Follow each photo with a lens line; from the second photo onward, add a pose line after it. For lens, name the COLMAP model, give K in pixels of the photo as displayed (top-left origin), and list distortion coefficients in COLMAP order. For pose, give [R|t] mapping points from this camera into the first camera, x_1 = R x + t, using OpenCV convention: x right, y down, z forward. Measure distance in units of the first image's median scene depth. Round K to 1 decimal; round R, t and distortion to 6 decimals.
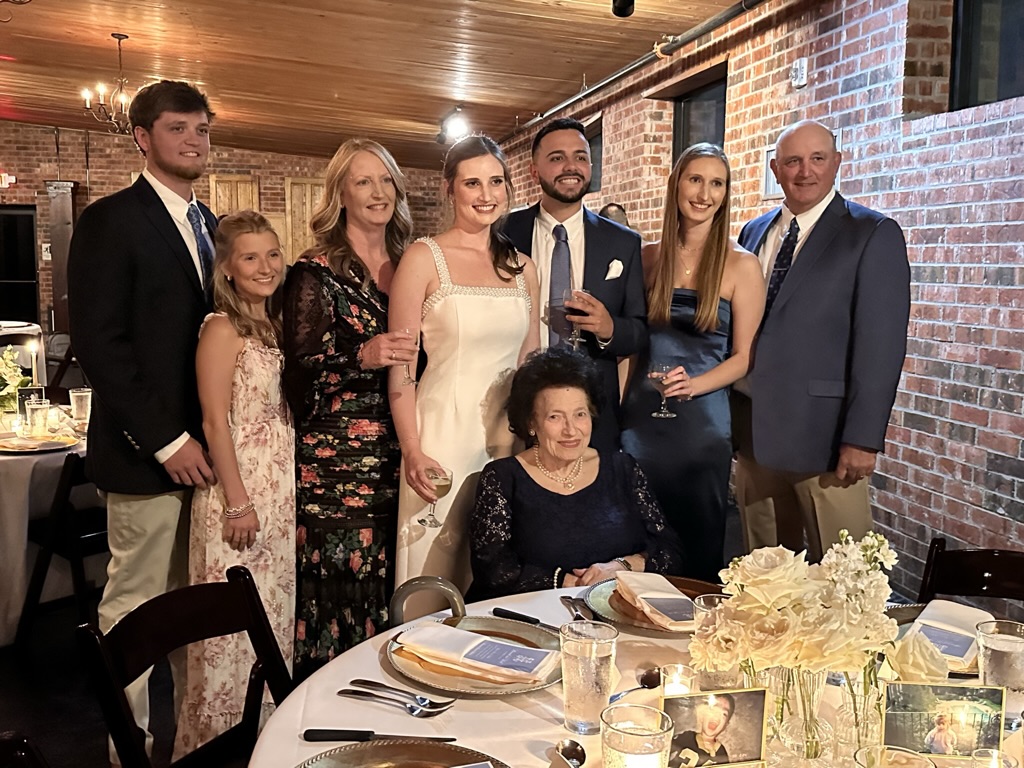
lens RADIAL K [[1032.2, 0, 514.1], [0, 1032.2, 385.8], [0, 0, 1]] dist [0.168034, -0.392777]
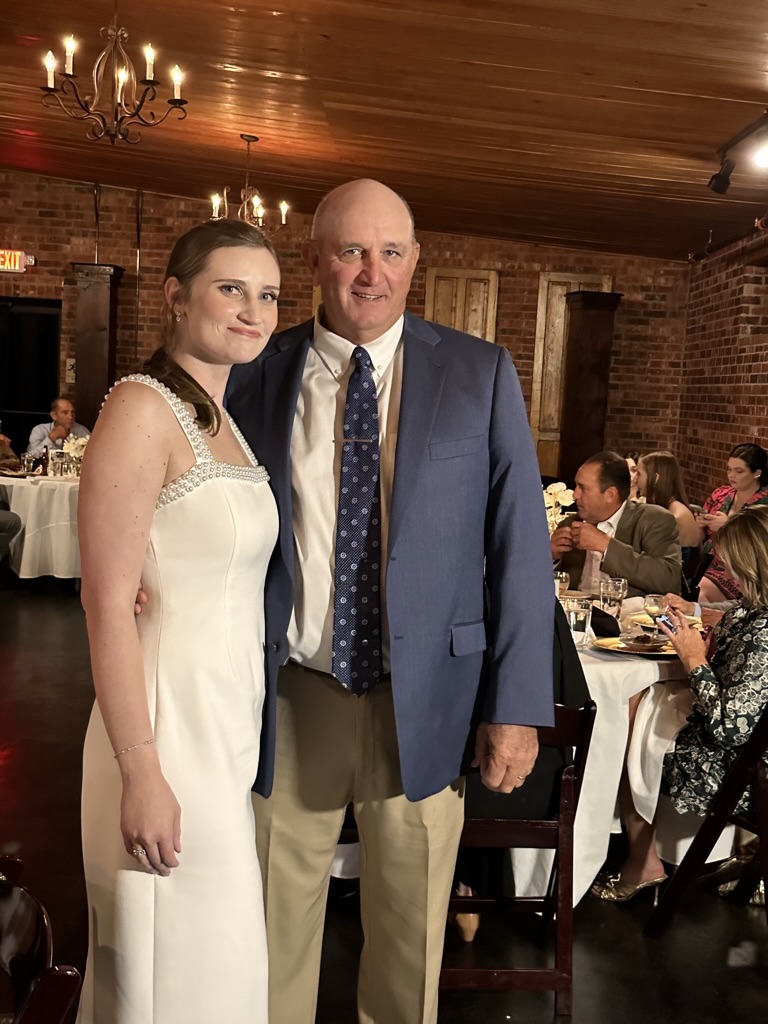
lens RADIAL K [[1355.1, 0, 398.1], [0, 1355.1, 507.1], [0, 0, 1]] dist [0.158766, -0.320501]
pose [[0.972321, 0.061287, -0.225468, -0.043445], [-0.069890, 0.997092, -0.030365, -0.029732], [0.222952, 0.045282, 0.973777, 0.207993]]
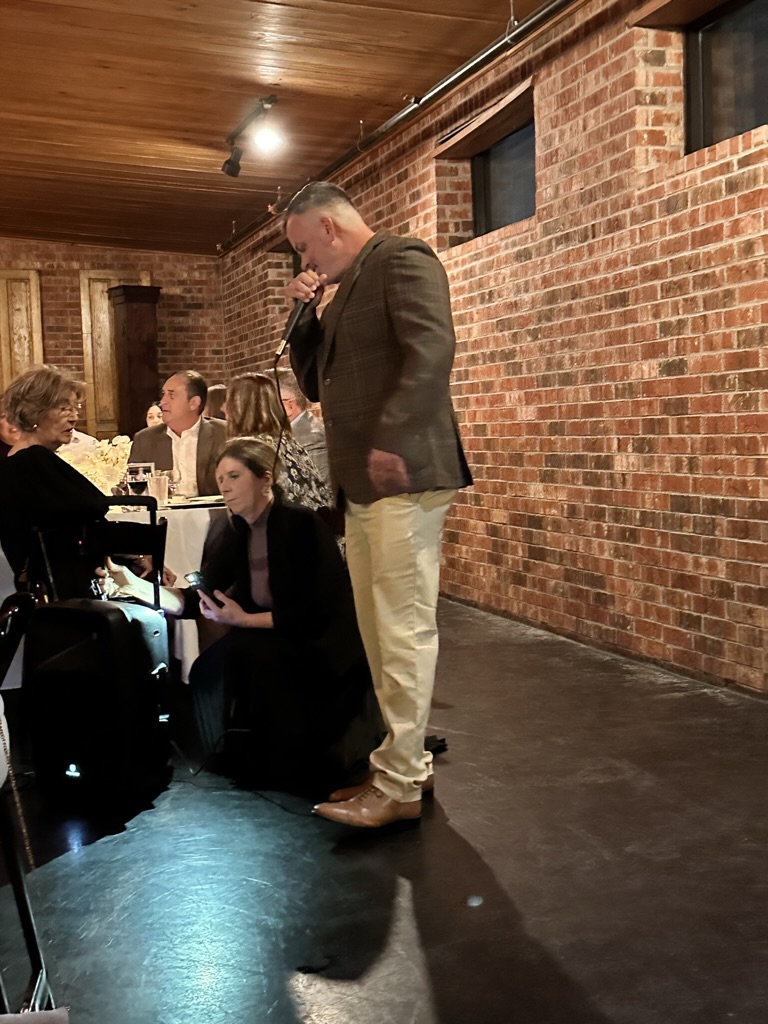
lens RADIAL K [[1397.0, 0, 386.0], [0, 1397.0, 527.1], [0, 0, 1]] dist [0.204397, -0.434157]
pose [[0.996226, -0.042898, 0.075462, -0.036366], [0.046380, 0.997909, -0.045007, 0.009676], [-0.073373, 0.048337, 0.996133, 0.126153]]
